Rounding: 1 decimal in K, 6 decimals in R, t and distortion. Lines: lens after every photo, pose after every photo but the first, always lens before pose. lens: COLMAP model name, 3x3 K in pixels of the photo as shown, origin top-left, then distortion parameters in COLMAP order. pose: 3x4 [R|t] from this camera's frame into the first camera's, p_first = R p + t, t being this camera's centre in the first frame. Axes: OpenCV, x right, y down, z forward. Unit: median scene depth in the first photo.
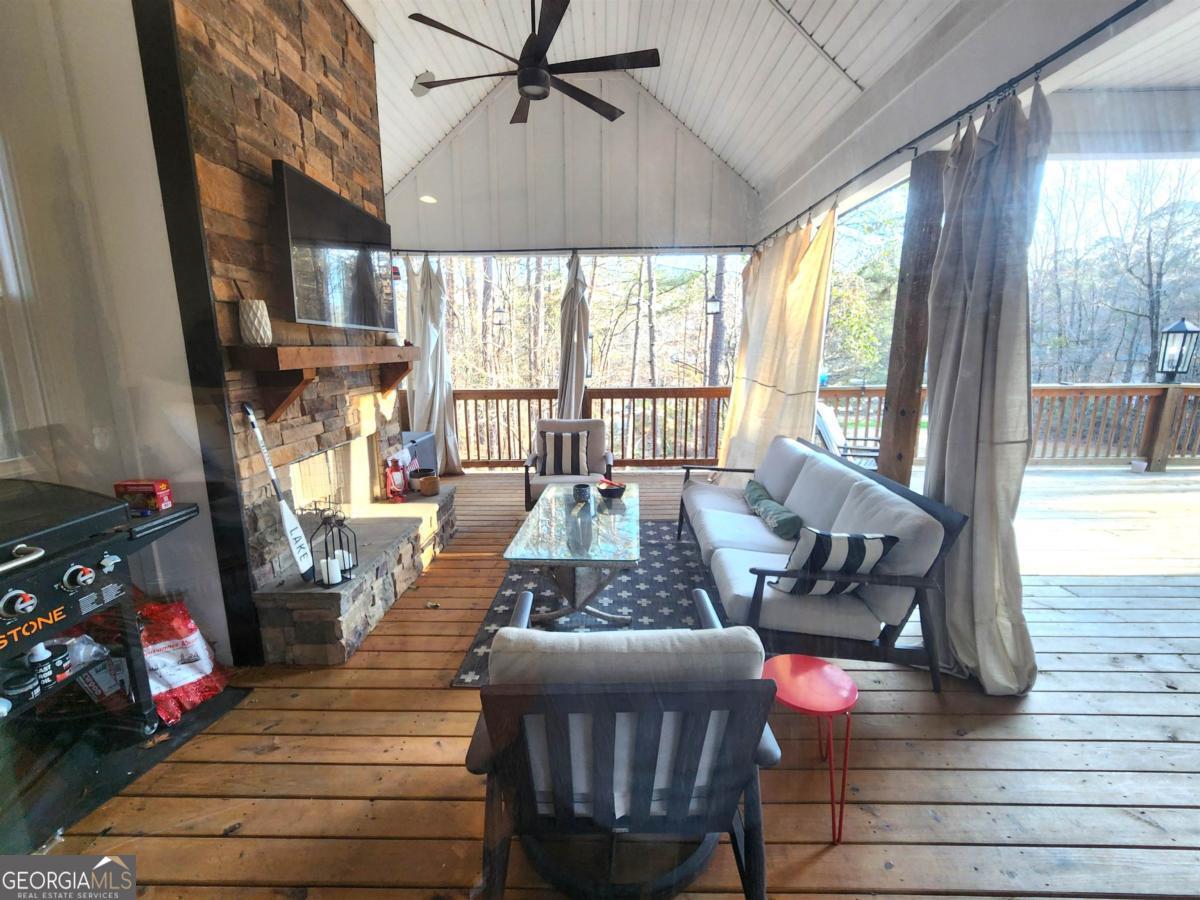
lens RADIAL K [[497.3, 0, 604.6], [0, 497.3, 448.3], [0, 0, 1]] dist [0.000989, -0.000061]
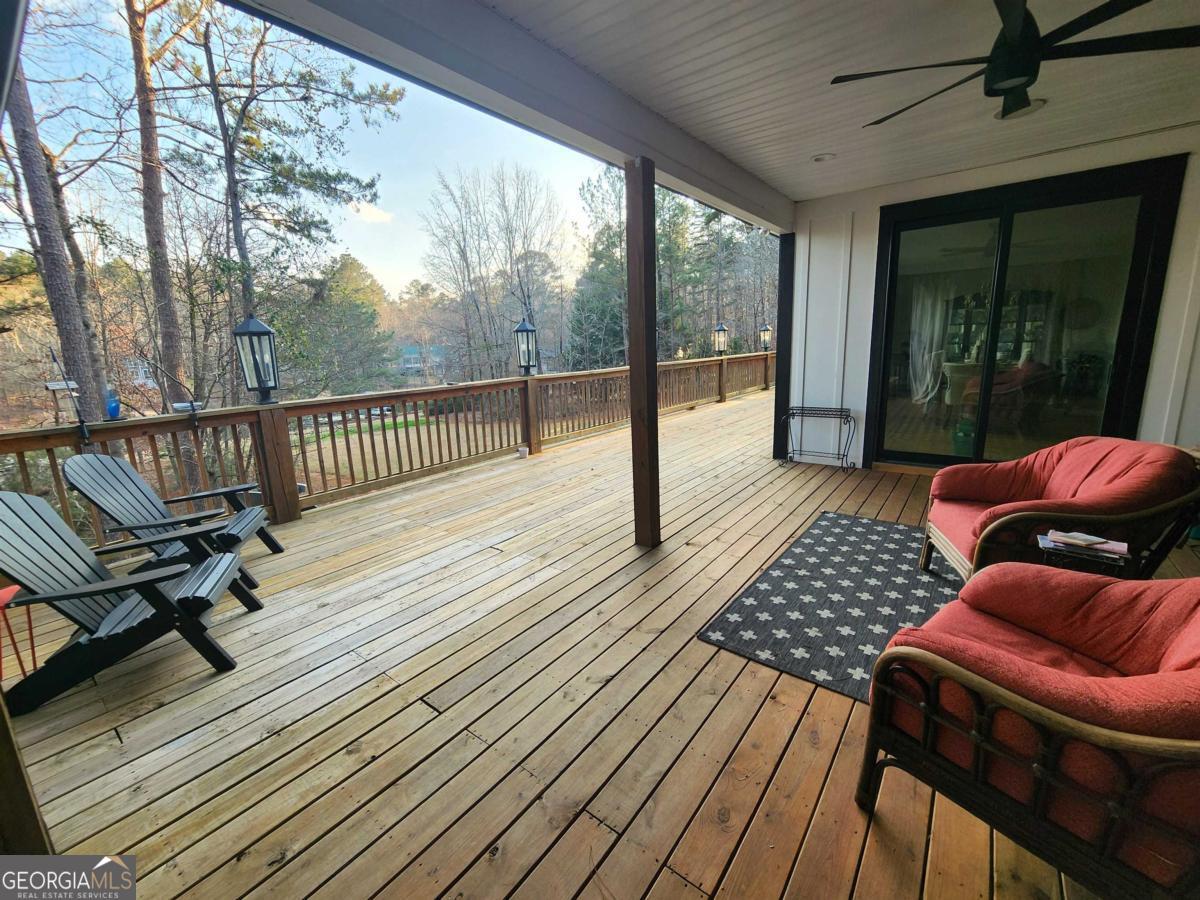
lens RADIAL K [[497.3, 0, 604.6], [0, 497.3, 448.3], [0, 0, 1]] dist [0.000989, -0.000061]
pose [[0.578610, -0.183506, 0.794692, 0.299036], [0.195217, 0.977198, 0.083513, -0.028885], [-0.791897, 0.106816, 0.601240, 0.192001]]
